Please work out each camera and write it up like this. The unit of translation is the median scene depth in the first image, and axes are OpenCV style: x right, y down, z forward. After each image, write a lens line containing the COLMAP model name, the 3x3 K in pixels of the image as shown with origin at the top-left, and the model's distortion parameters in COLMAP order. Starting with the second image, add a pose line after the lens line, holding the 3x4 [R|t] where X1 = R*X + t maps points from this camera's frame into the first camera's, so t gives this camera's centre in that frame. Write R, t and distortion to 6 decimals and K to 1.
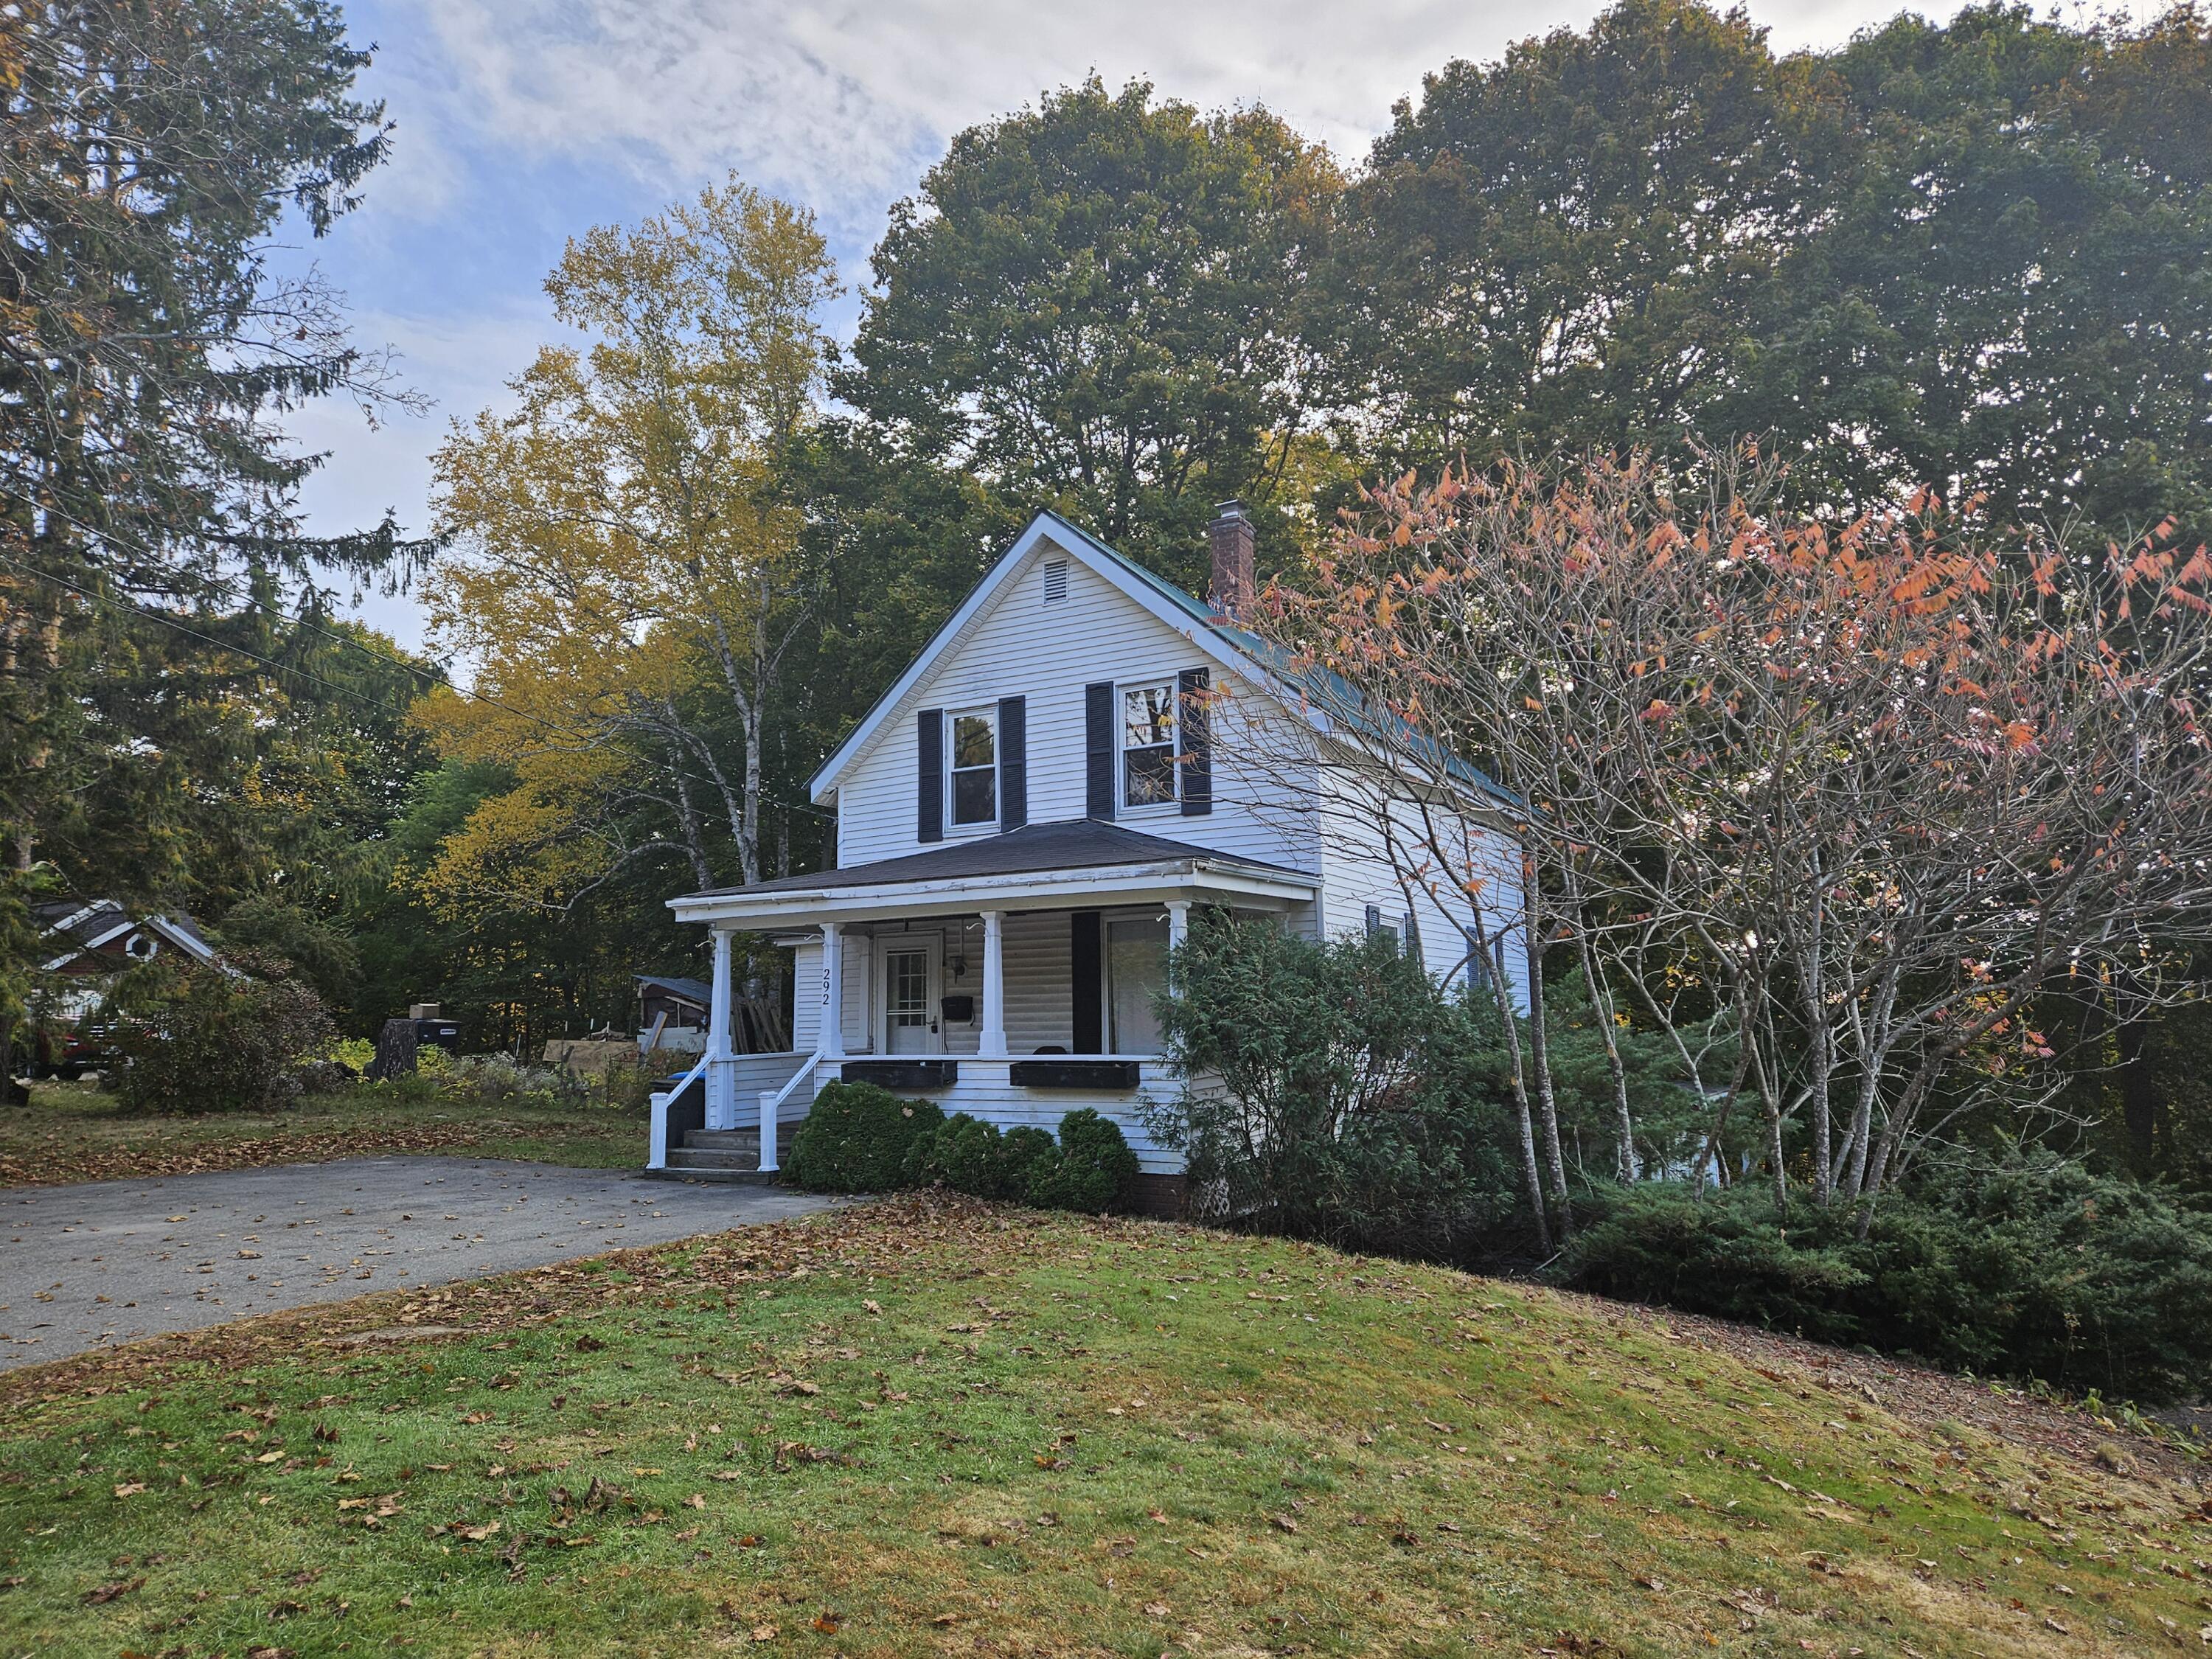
lens RADIAL K [[1485.4, 0, 1104.9], [0, 1485.4, 831.3], [0, 0, 1]] dist [0.070933, -0.035506]
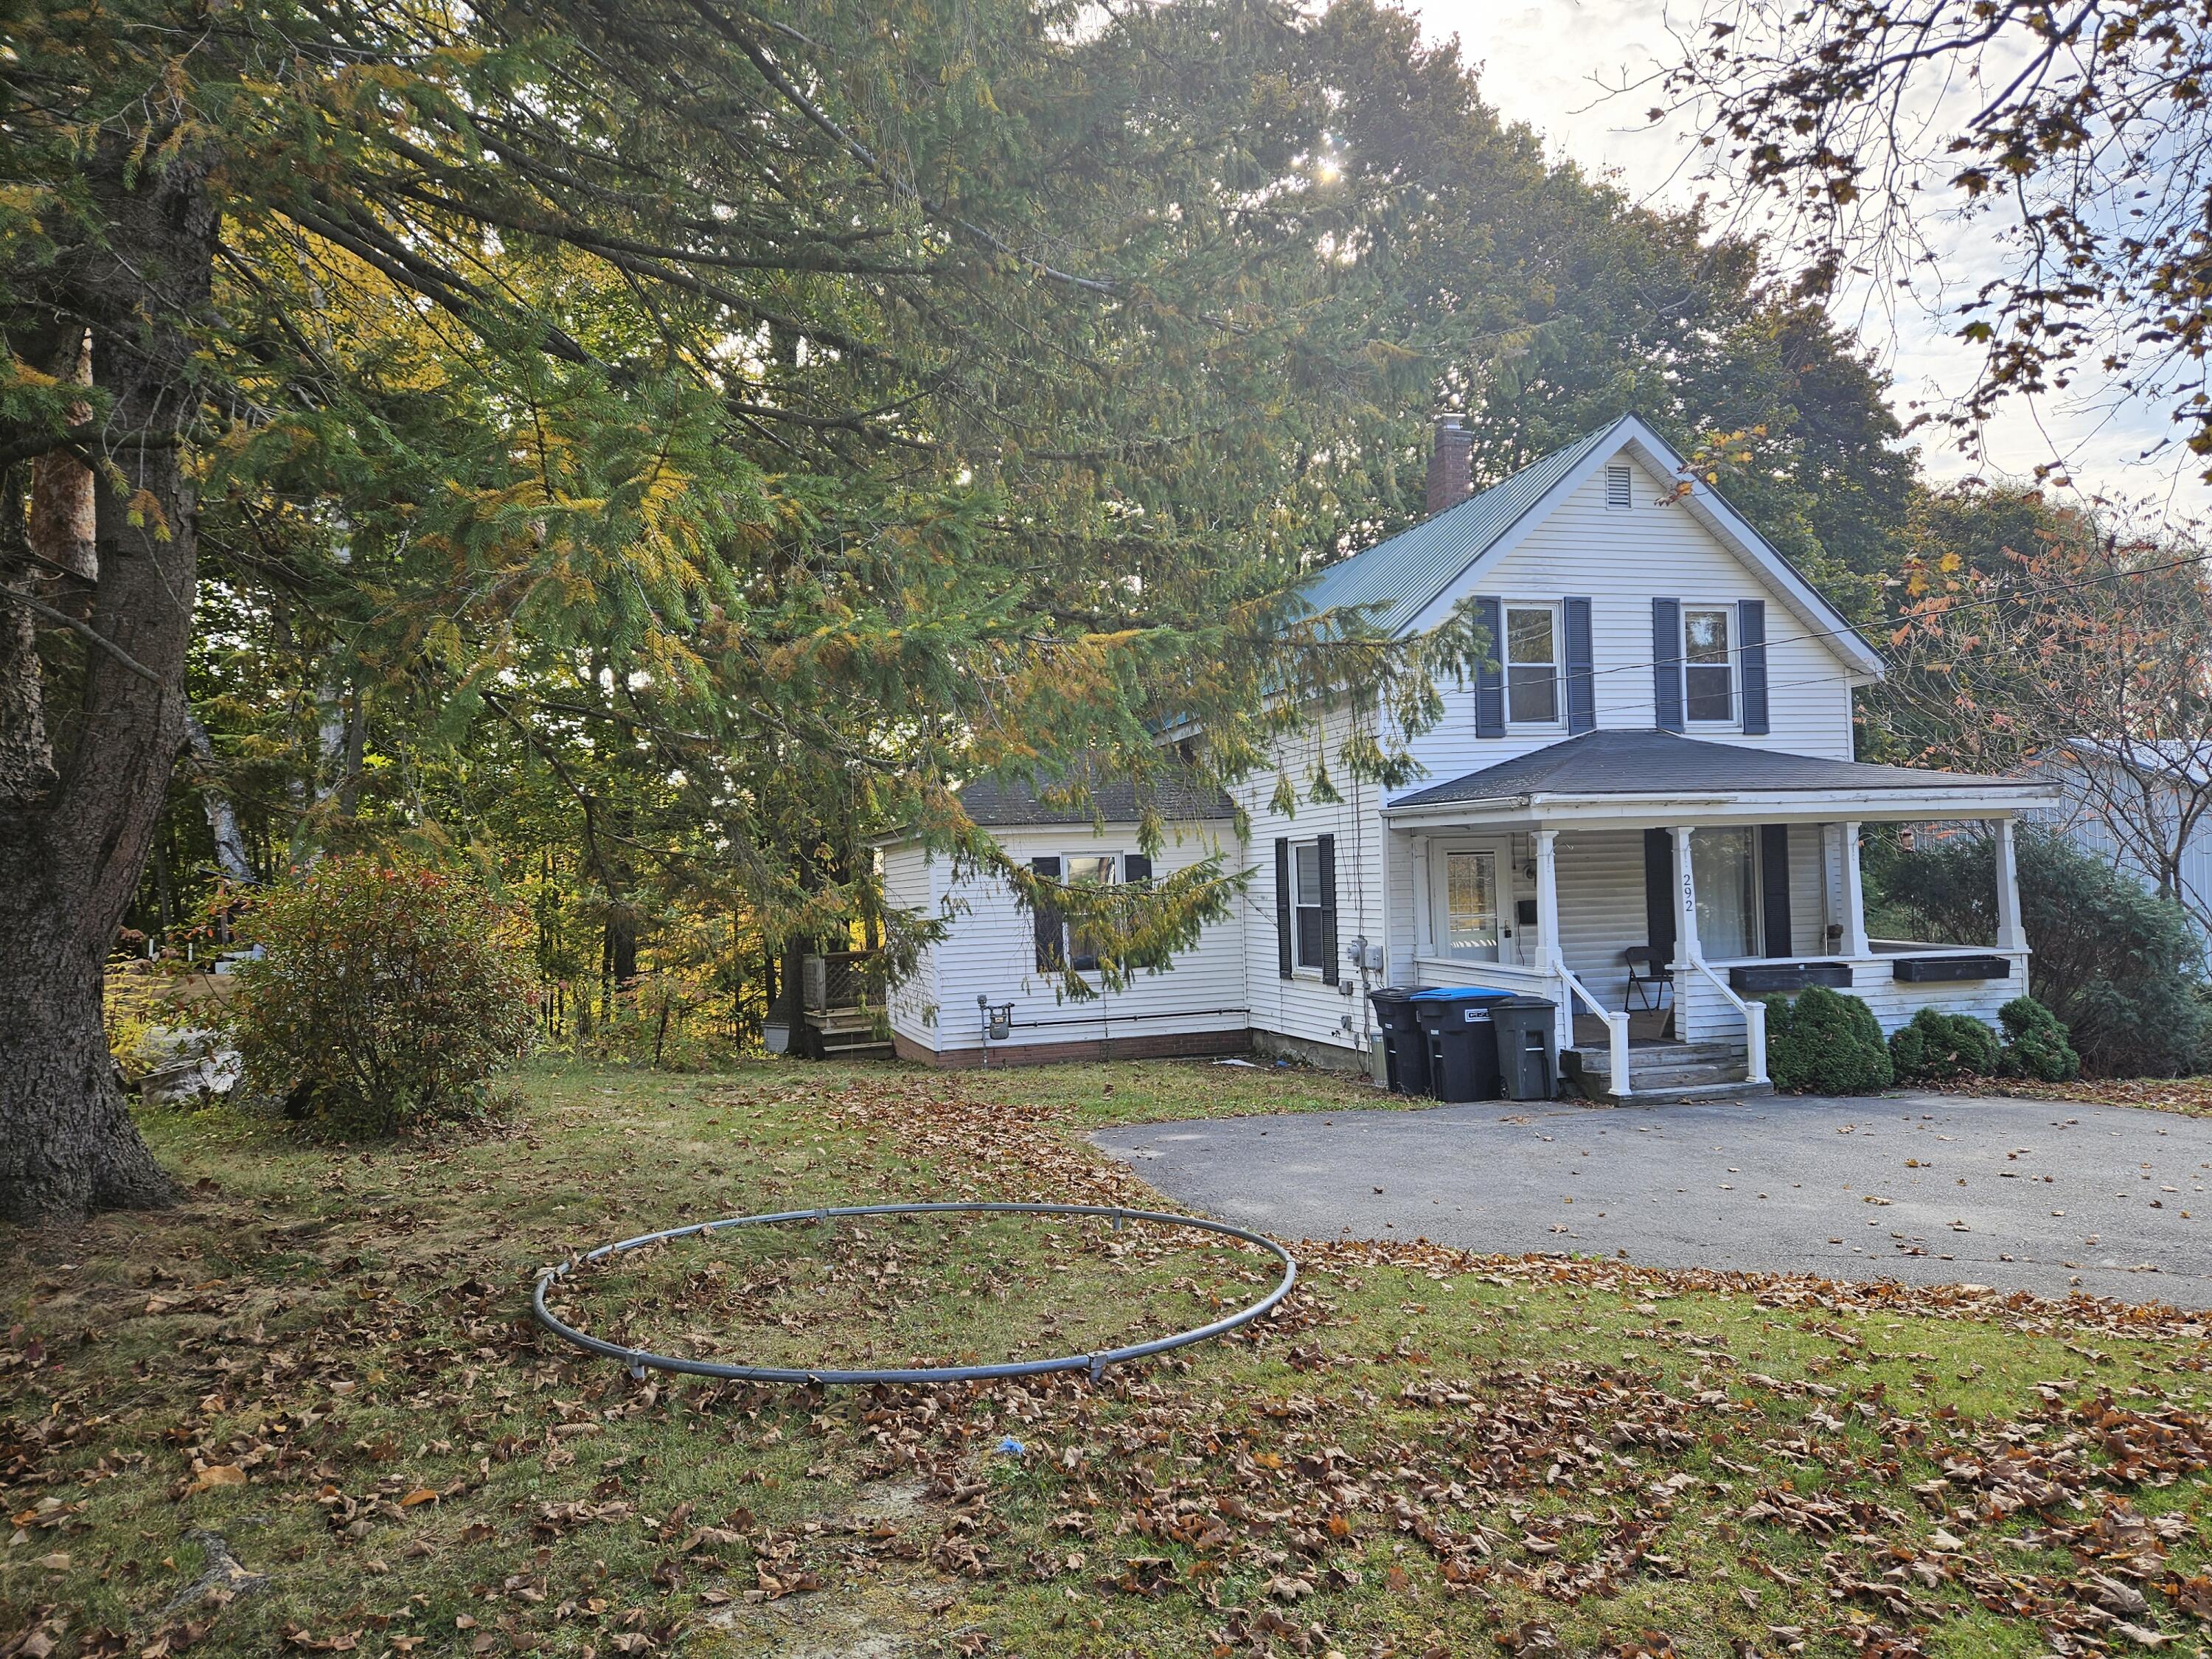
lens RADIAL K [[1485.4, 0, 1098.6], [0, 1485.4, 864.3], [0, 0, 1]] dist [0.070933, -0.035506]
pose [[0.682054, -0.001299, 0.731301, -1.019737], [-0.071532, 0.995085, 0.068482, 0.040831], [-0.727795, -0.099019, 0.678609, 0.547126]]
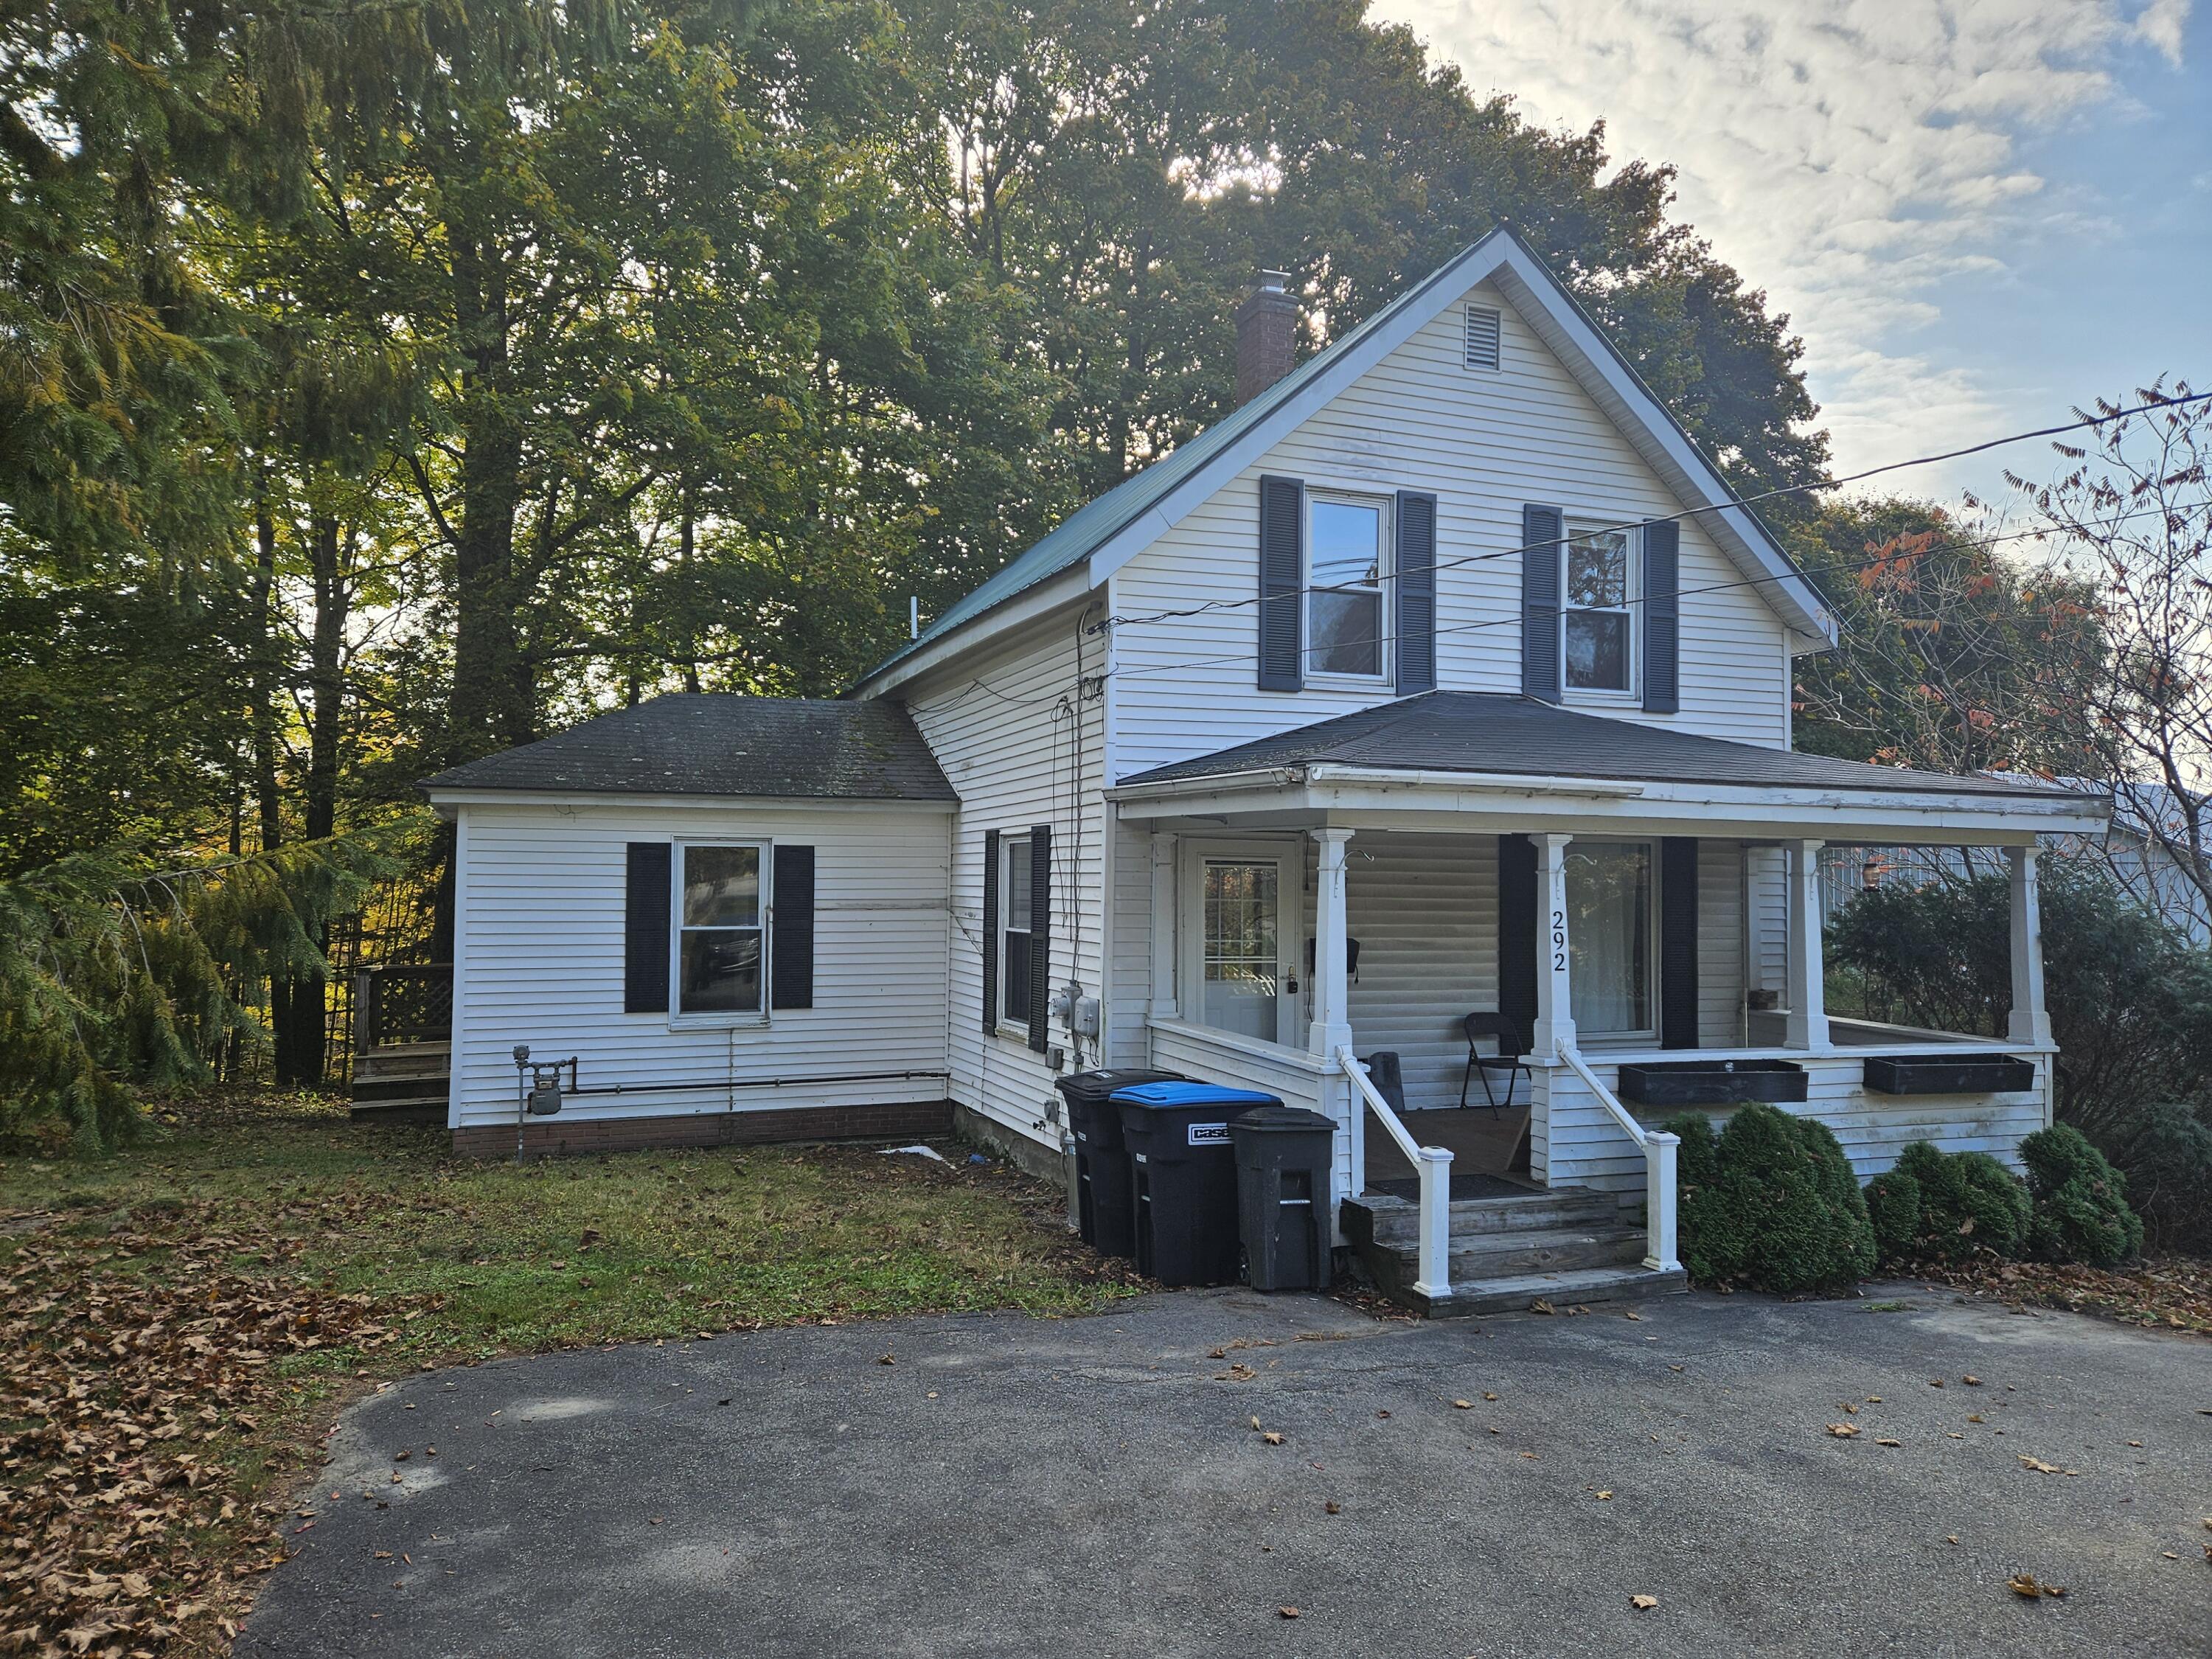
lens RADIAL K [[1485.4, 0, 1100.1], [0, 1485.4, 834.5], [0, 0, 1]] dist [0.070933, -0.035506]
pose [[0.622307, 0.046464, 0.781393, -0.677226], [-0.121364, 0.991893, 0.037675, 0.054287], [-0.773307, -0.118278, 0.622901, 0.683479]]
